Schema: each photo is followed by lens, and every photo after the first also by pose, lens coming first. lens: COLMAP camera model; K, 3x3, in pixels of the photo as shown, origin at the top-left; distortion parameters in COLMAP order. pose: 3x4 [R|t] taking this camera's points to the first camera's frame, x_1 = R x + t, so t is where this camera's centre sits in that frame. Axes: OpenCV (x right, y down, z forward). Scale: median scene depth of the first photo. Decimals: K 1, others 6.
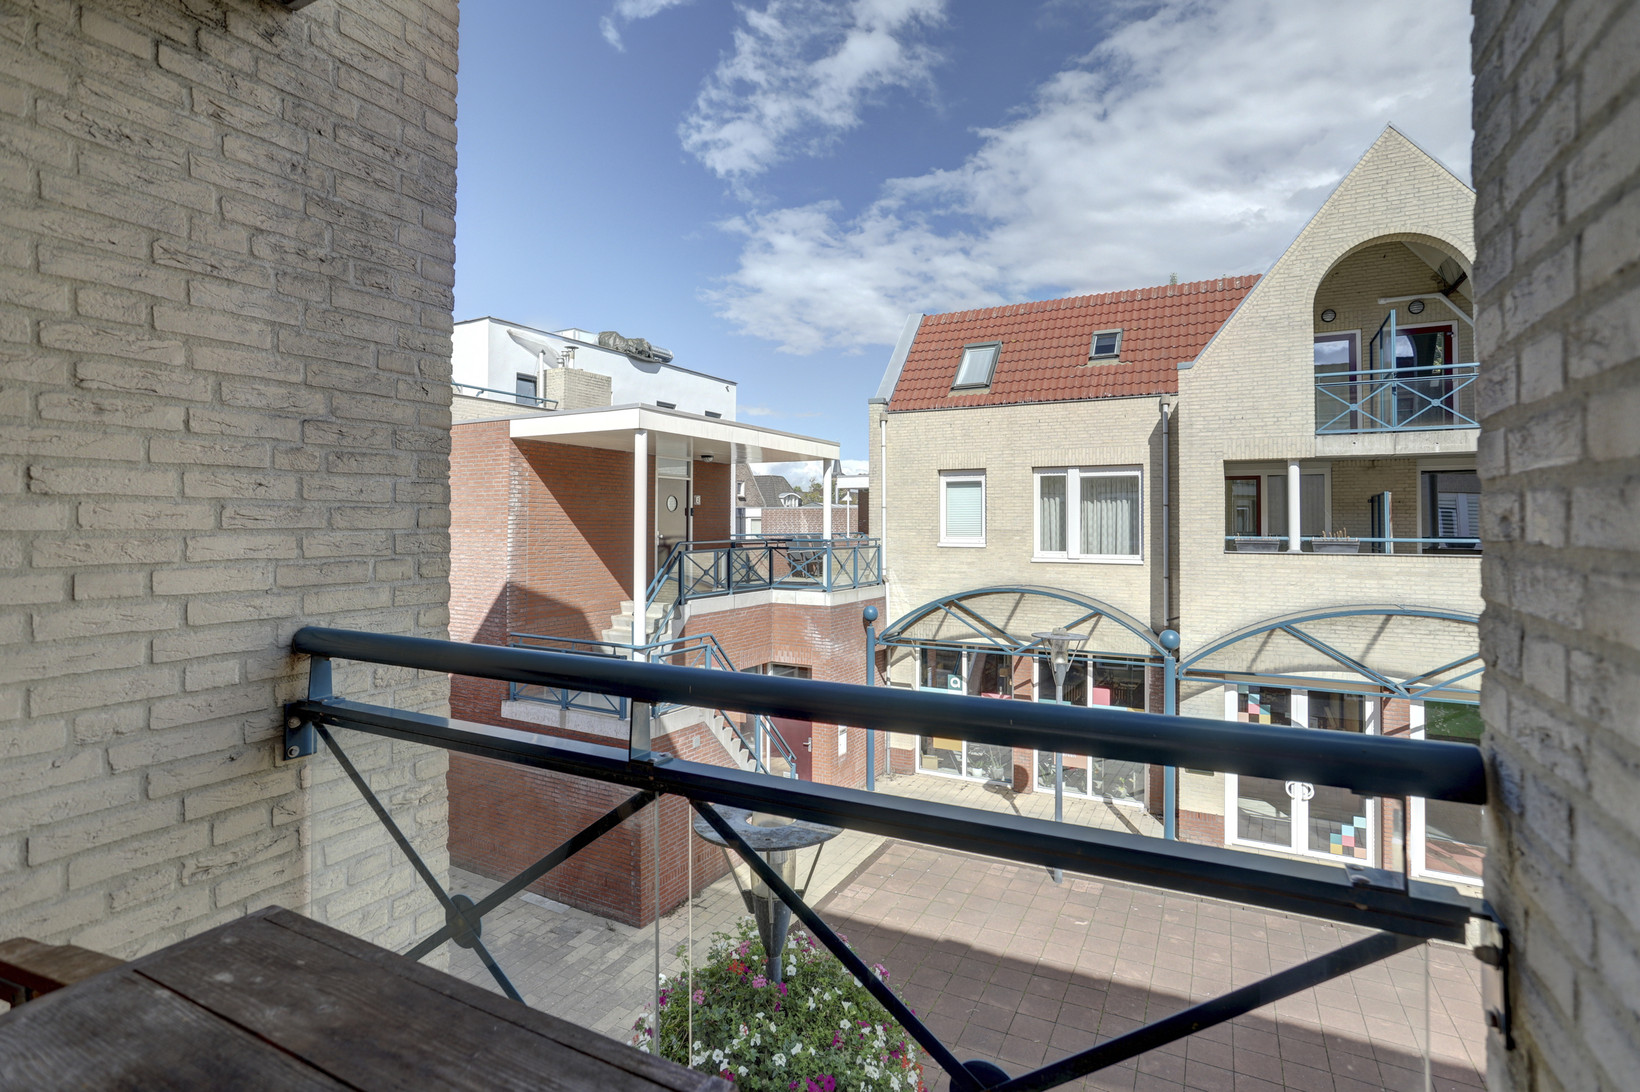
lens RADIAL K [[794.6, 0, 828.6], [0, 794.6, 506.2], [0, 0, 1]] dist [-0.045879, 0.024355]
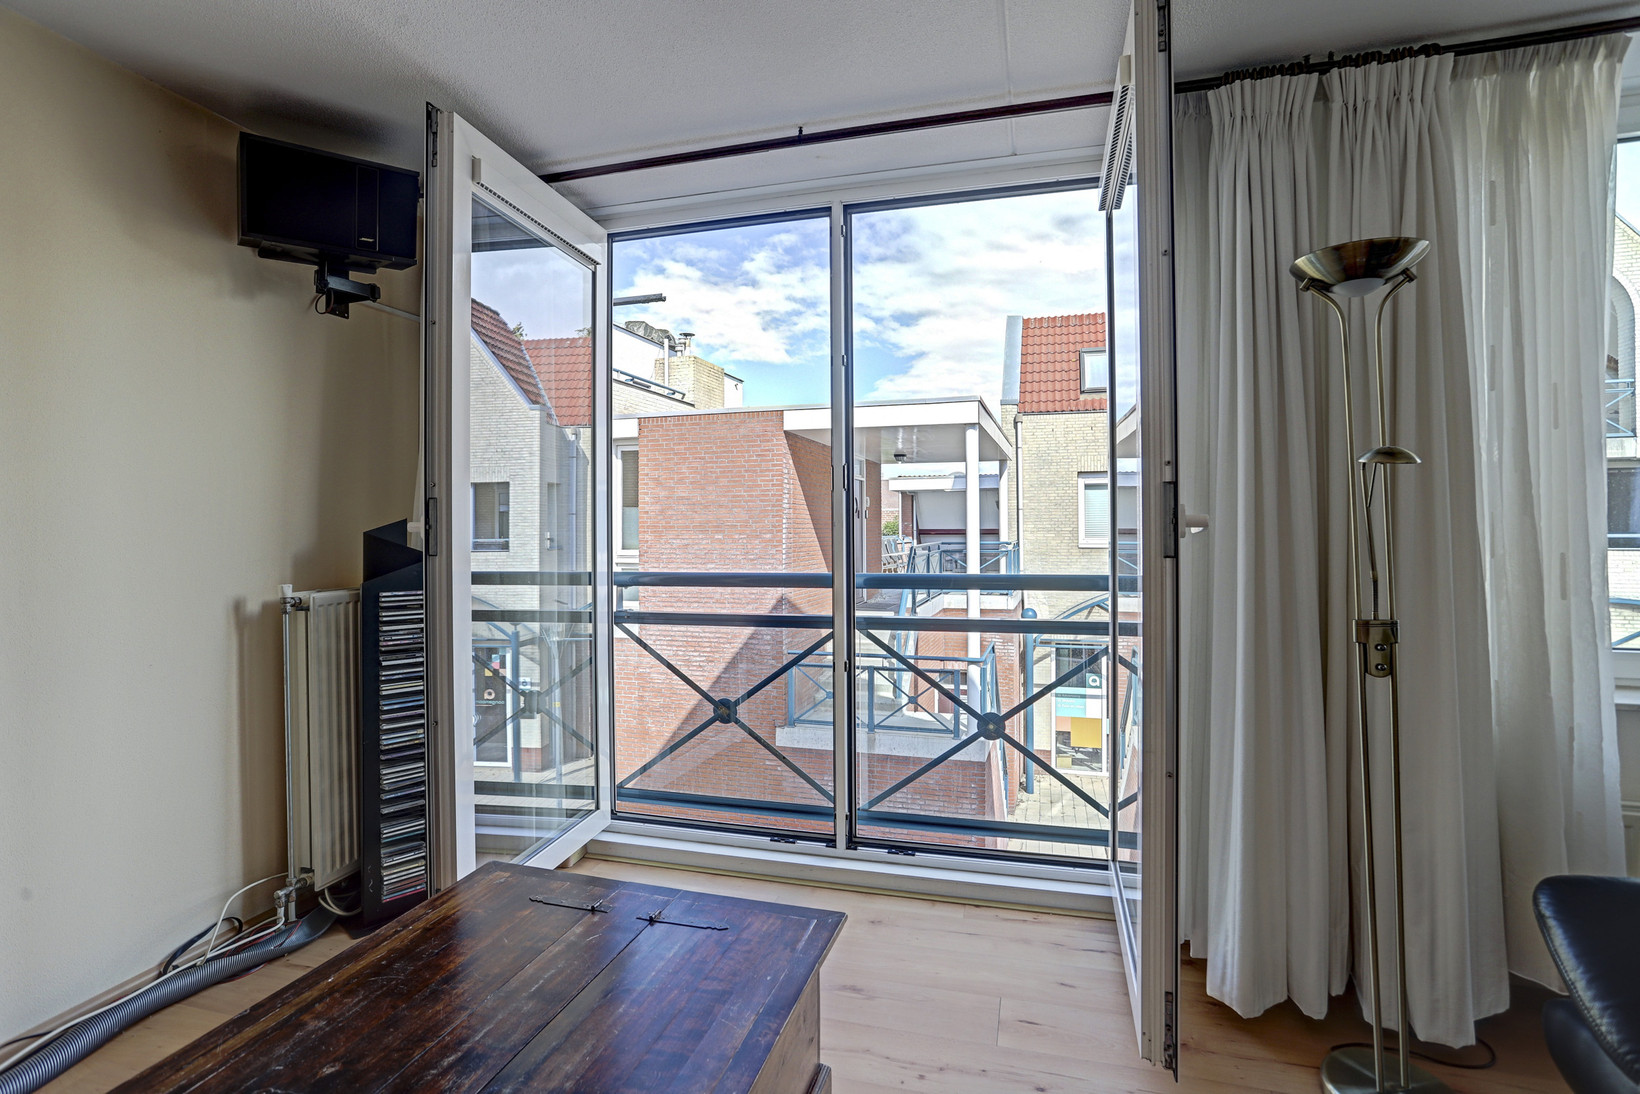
lens RADIAL K [[794.6, 0, 816.2], [0, 794.6, 521.1], [0, 0, 1]] dist [-0.045879, 0.024355]
pose [[0.982554, -0.004533, 0.185920, -0.424297], [0.002554, 0.999938, 0.010884, 0.004362], [-0.185958, -0.010219, 0.982505, 0.094118]]
